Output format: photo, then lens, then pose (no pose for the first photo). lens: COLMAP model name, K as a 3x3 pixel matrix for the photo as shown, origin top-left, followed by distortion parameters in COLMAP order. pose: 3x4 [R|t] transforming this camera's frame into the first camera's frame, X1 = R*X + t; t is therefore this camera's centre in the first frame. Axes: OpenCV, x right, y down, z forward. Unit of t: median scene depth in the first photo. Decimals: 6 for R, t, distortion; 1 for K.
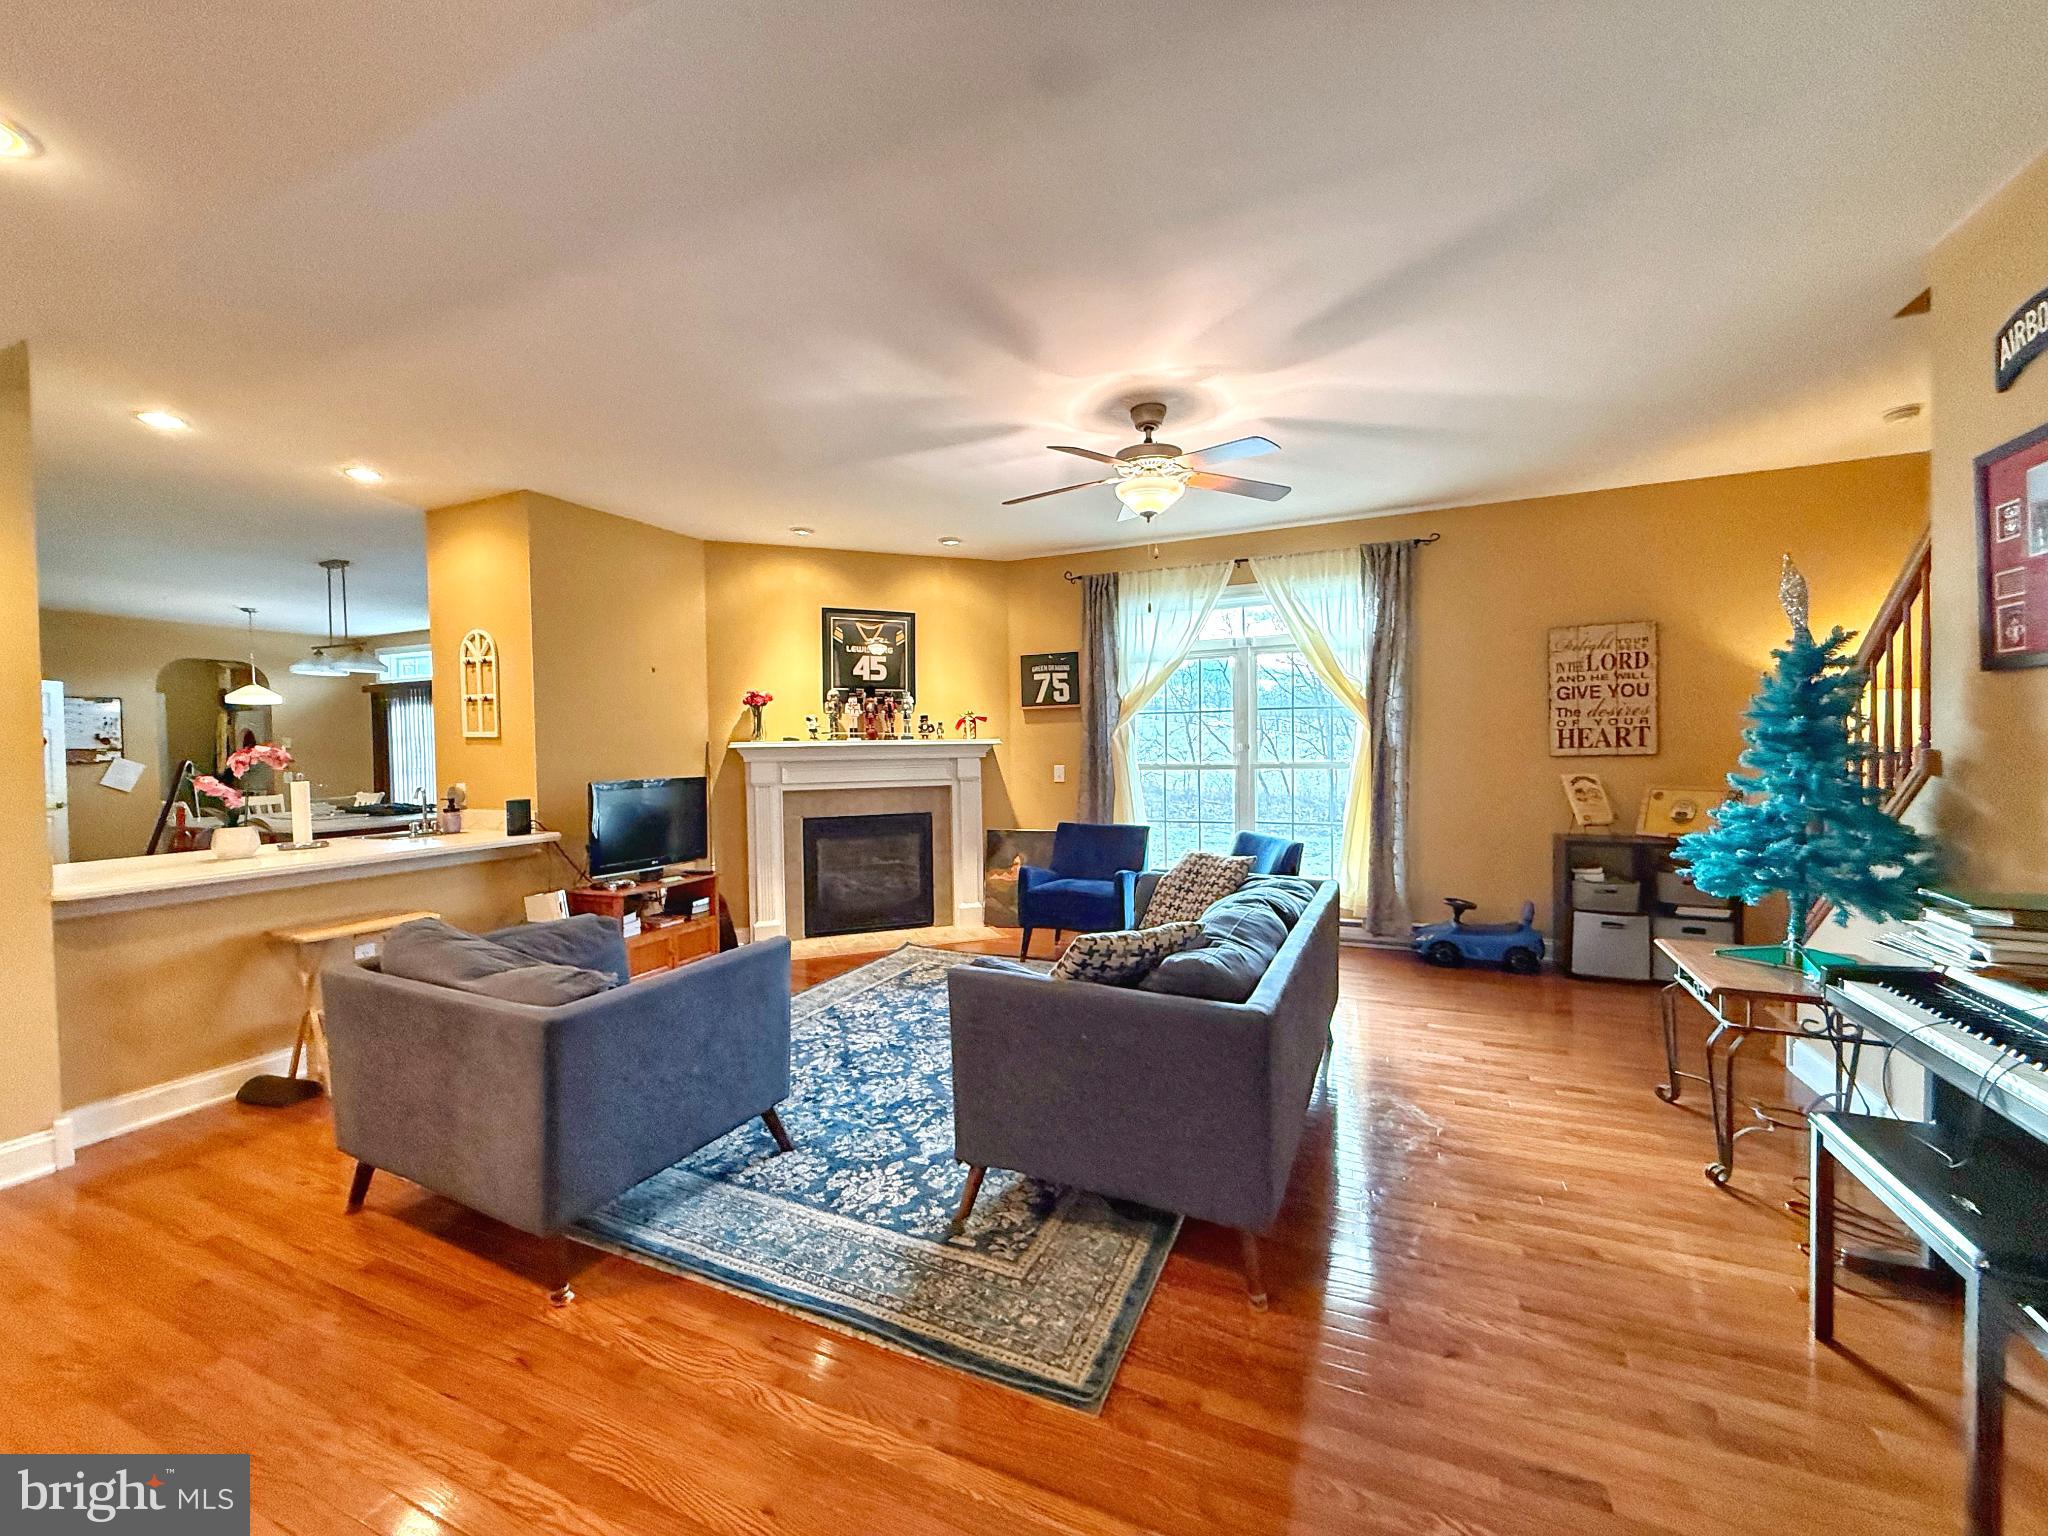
lens RADIAL K [[816.8, 0, 1012.3], [0, 816.8, 770.3], [0, 0, 1]] dist [-0.000353, -0.000643]
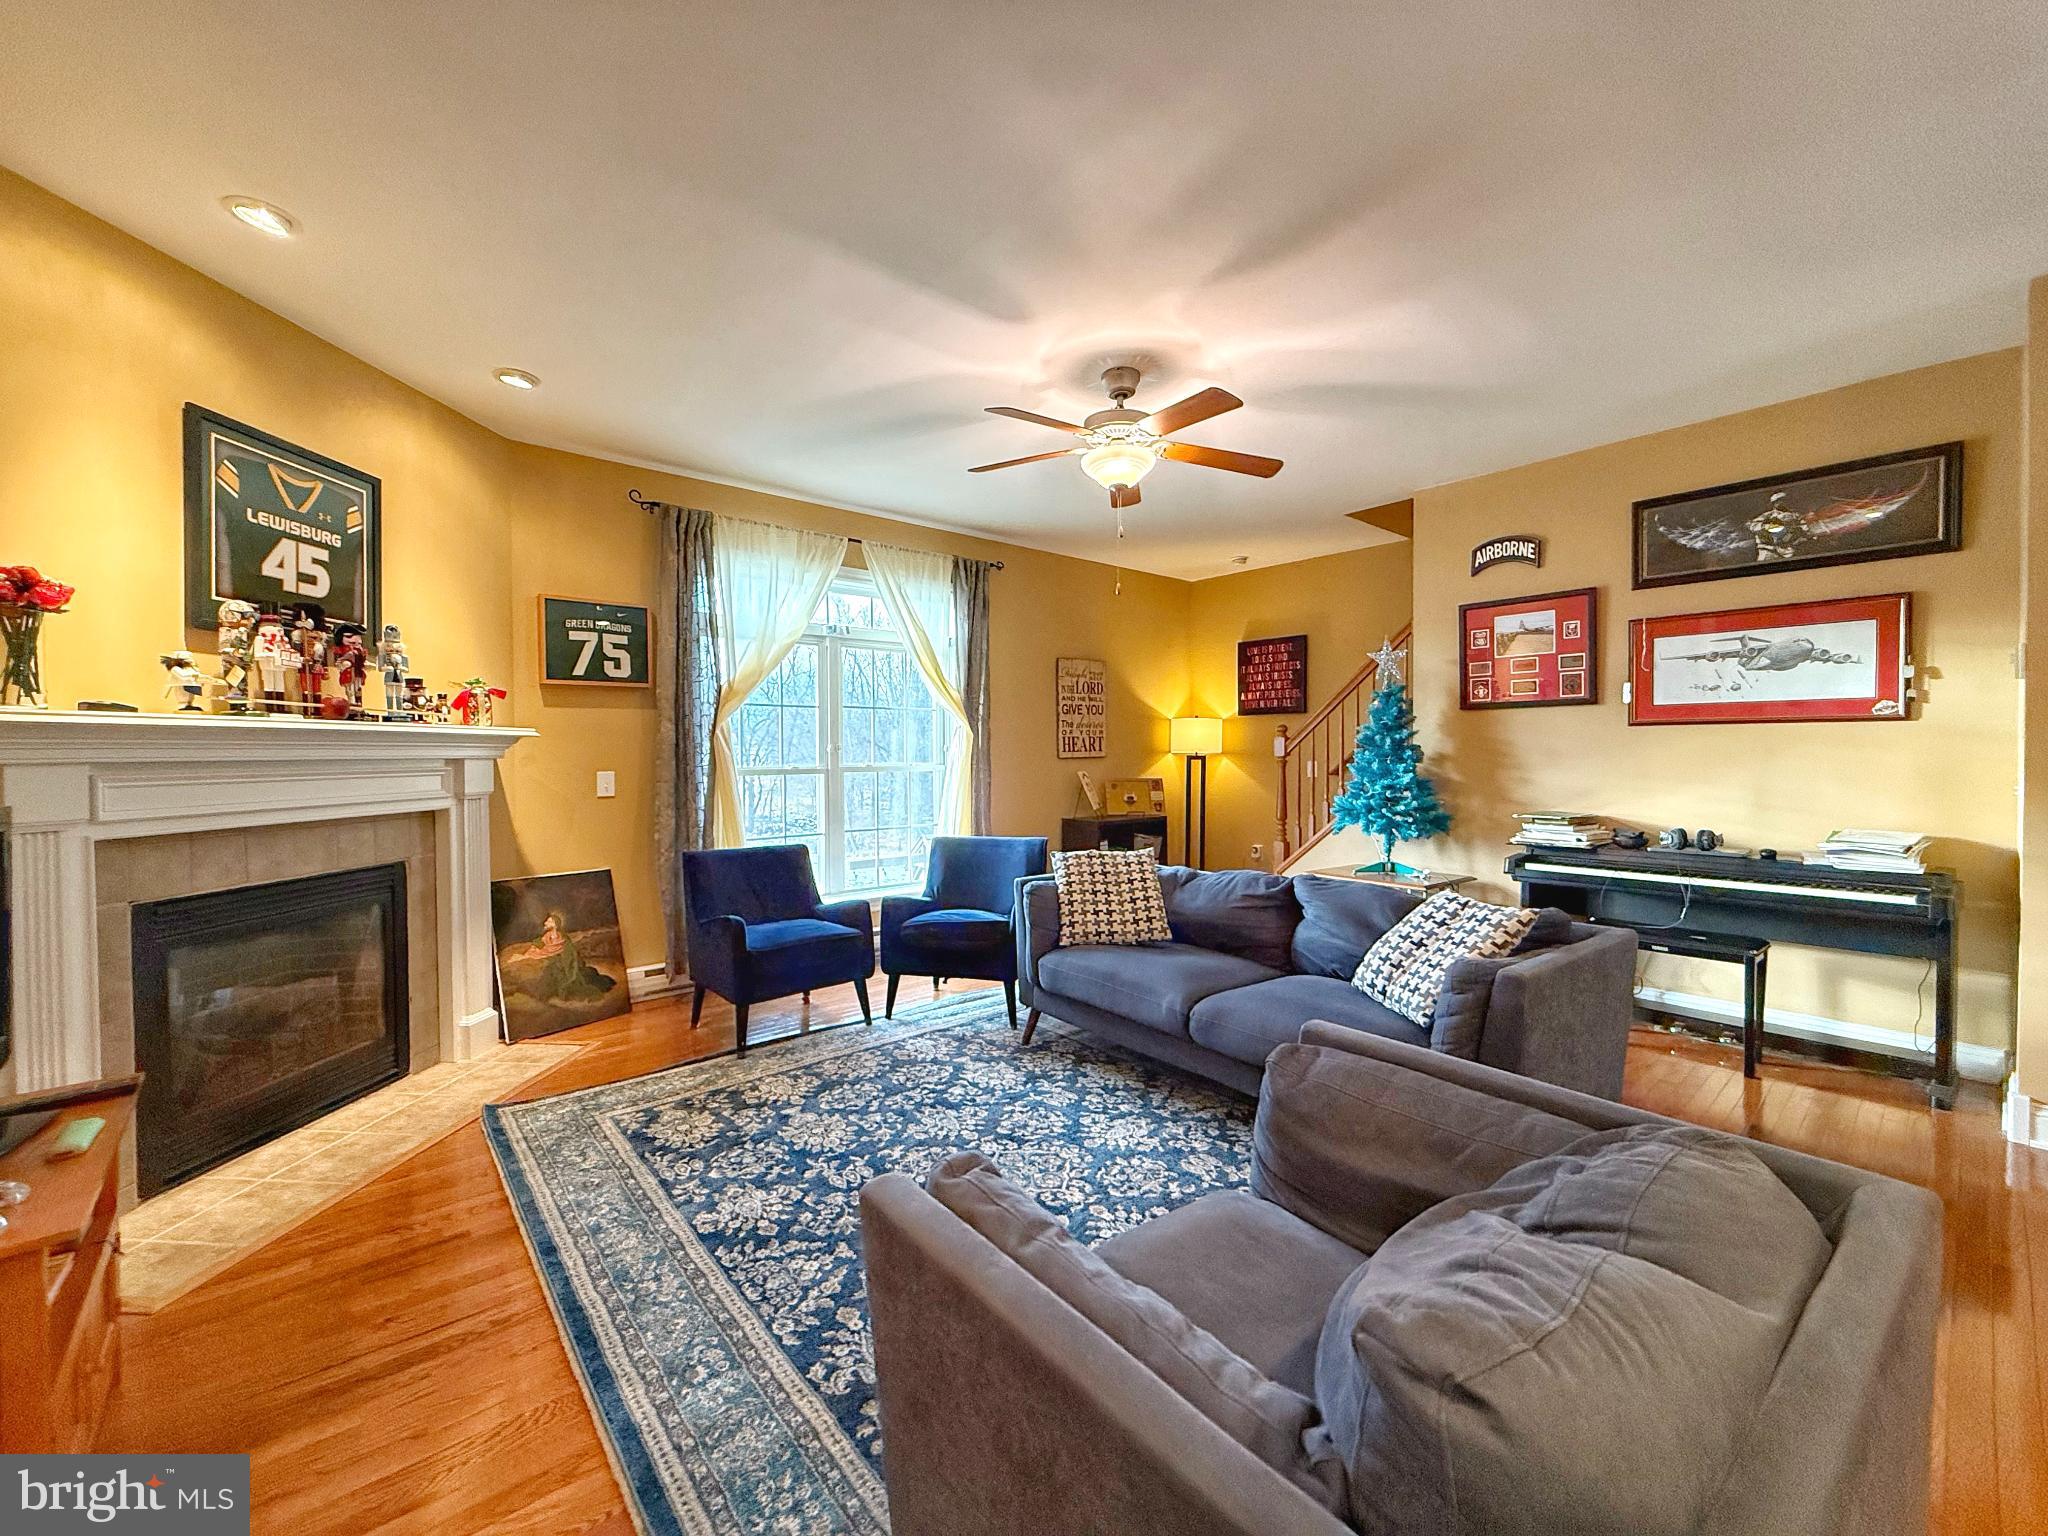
lens RADIAL K [[816.8, 0, 1028.3], [0, 816.8, 767.8], [0, 0, 1]] dist [-0.000353, -0.000643]
pose [[0.424997, -0.004297, 0.905185, -0.426821], [0.024479, 0.999678, -0.006747, 0.004247], [-0.904864, 0.025025, 0.424965, 0.423251]]
